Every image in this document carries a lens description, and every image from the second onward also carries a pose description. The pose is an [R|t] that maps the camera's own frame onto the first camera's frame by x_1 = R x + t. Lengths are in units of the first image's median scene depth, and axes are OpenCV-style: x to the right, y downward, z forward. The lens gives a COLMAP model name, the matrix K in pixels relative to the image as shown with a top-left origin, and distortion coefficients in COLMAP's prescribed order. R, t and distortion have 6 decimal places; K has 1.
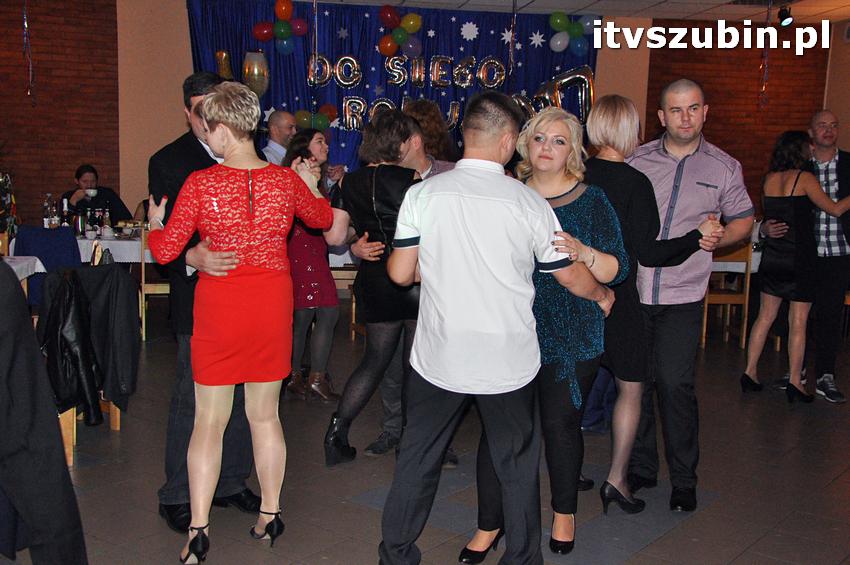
lens RADIAL K [[1043.2, 0, 429.3], [0, 1043.2, 278.6], [0, 0, 1]] dist [0.146640, 0.000000]
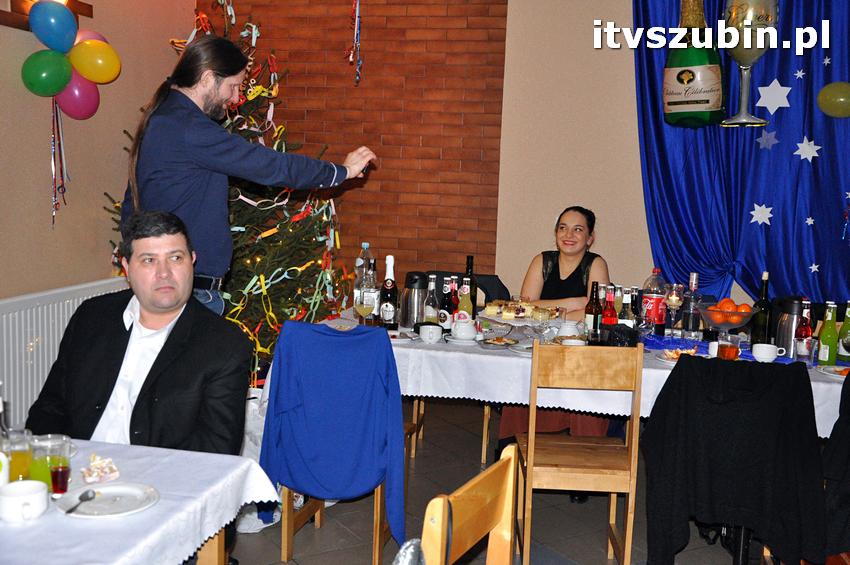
lens RADIAL K [[966.7, 0, 426.3], [0, 966.7, 282.6], [0, 0, 1]] dist [0.035668, 0.000000]
pose [[0.934636, 0.050369, -0.352022, -0.143455], [-0.049901, 0.998700, 0.010407, -0.058890], [0.352088, 0.007839, 0.935934, 0.501914]]
